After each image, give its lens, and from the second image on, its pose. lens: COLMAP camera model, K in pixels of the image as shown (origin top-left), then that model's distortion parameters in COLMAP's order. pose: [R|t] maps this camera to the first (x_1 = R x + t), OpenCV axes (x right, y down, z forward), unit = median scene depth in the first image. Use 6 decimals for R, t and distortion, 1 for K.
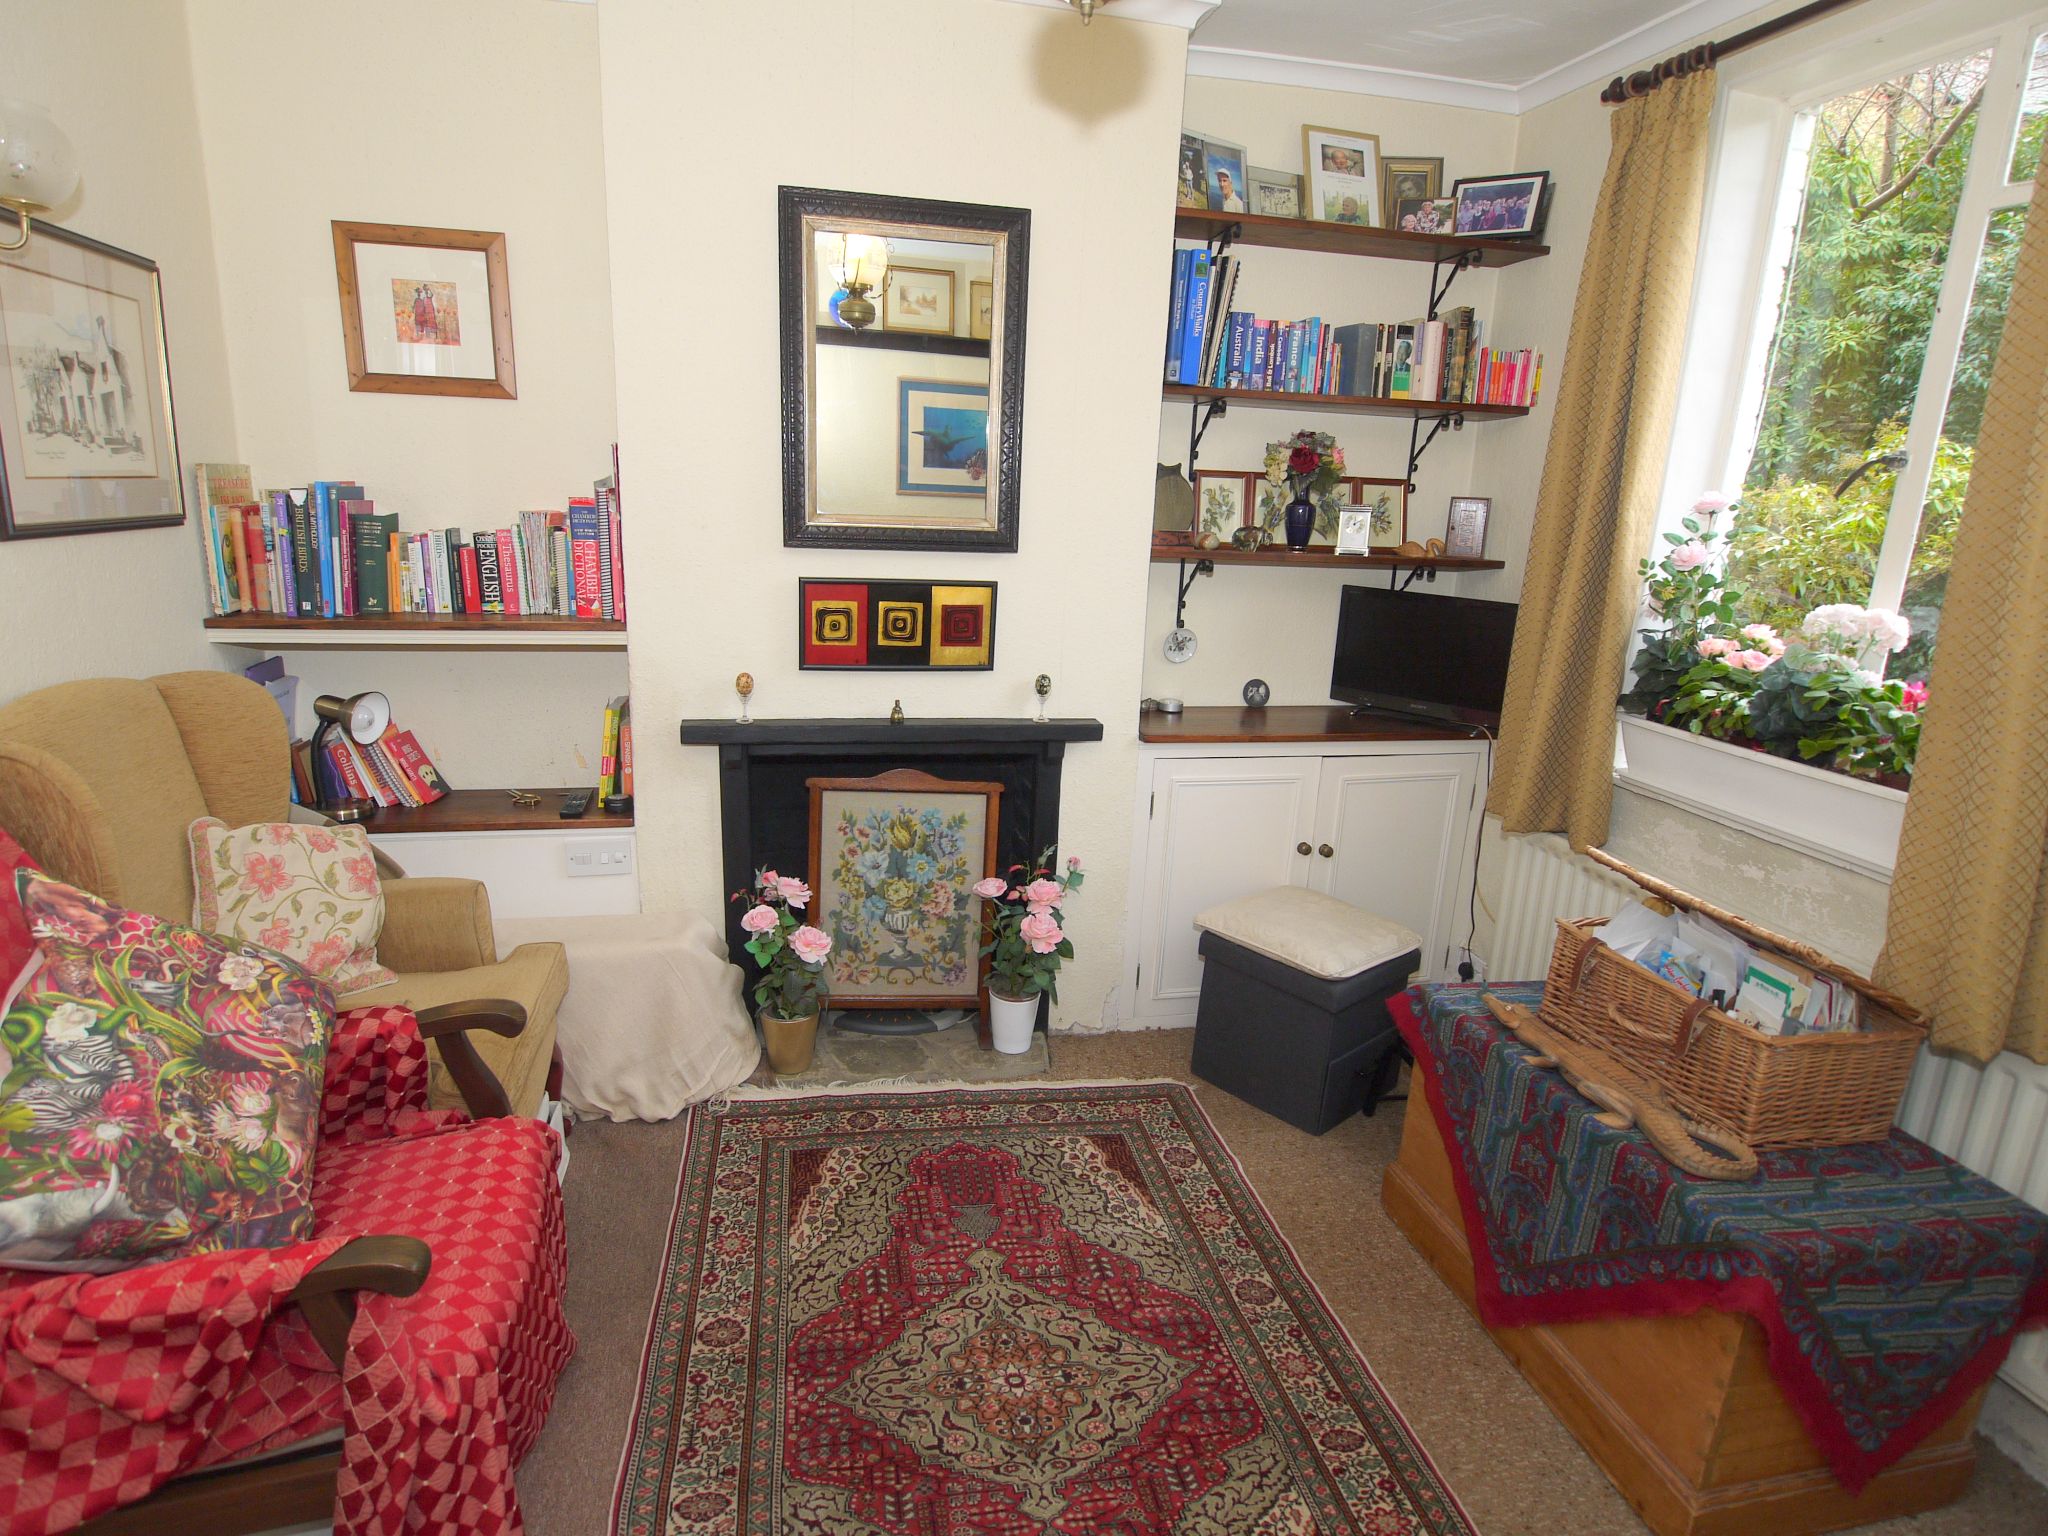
lens RADIAL K [[1107.9, 0, 1037.6], [0, 1107.9, 775.4], [0, 0, 1]] dist [-0.008029, -0.006191]
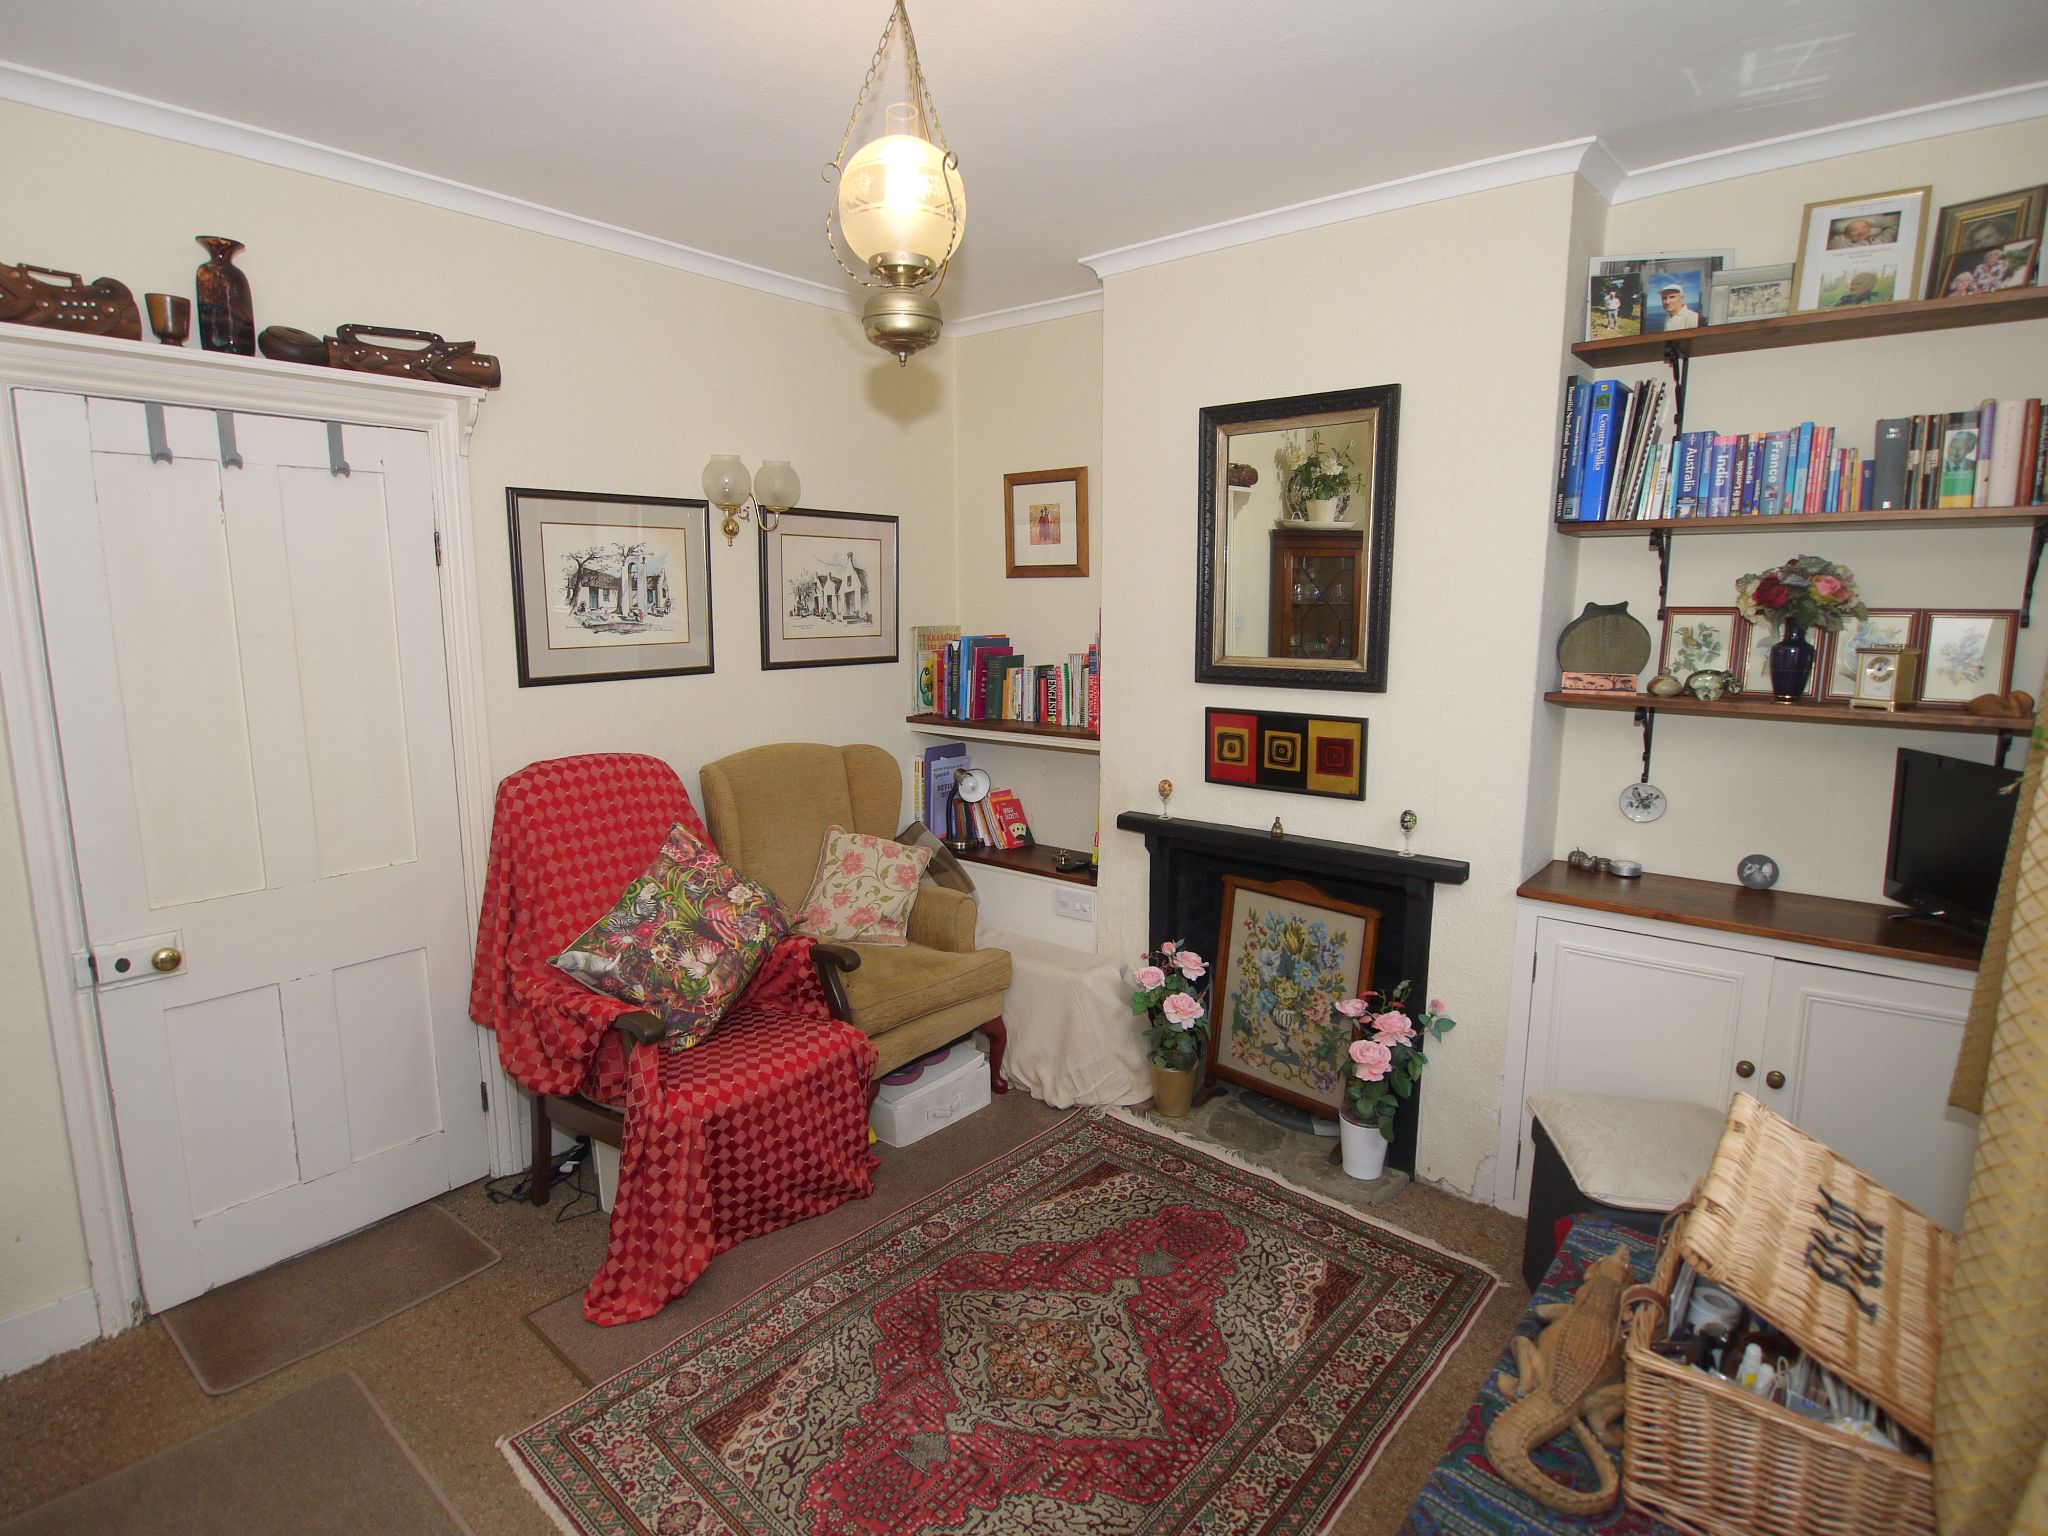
lens RADIAL K [[1107.9, 0, 1037.6], [0, 1107.9, 775.4], [0, 0, 1]] dist [-0.008029, -0.006191]
pose [[0.612920, 0.086657, -0.785379, 0.619484], [-0.175295, 0.984111, -0.028217, -0.034946], [0.770455, 0.154968, 0.618372, 0.100720]]
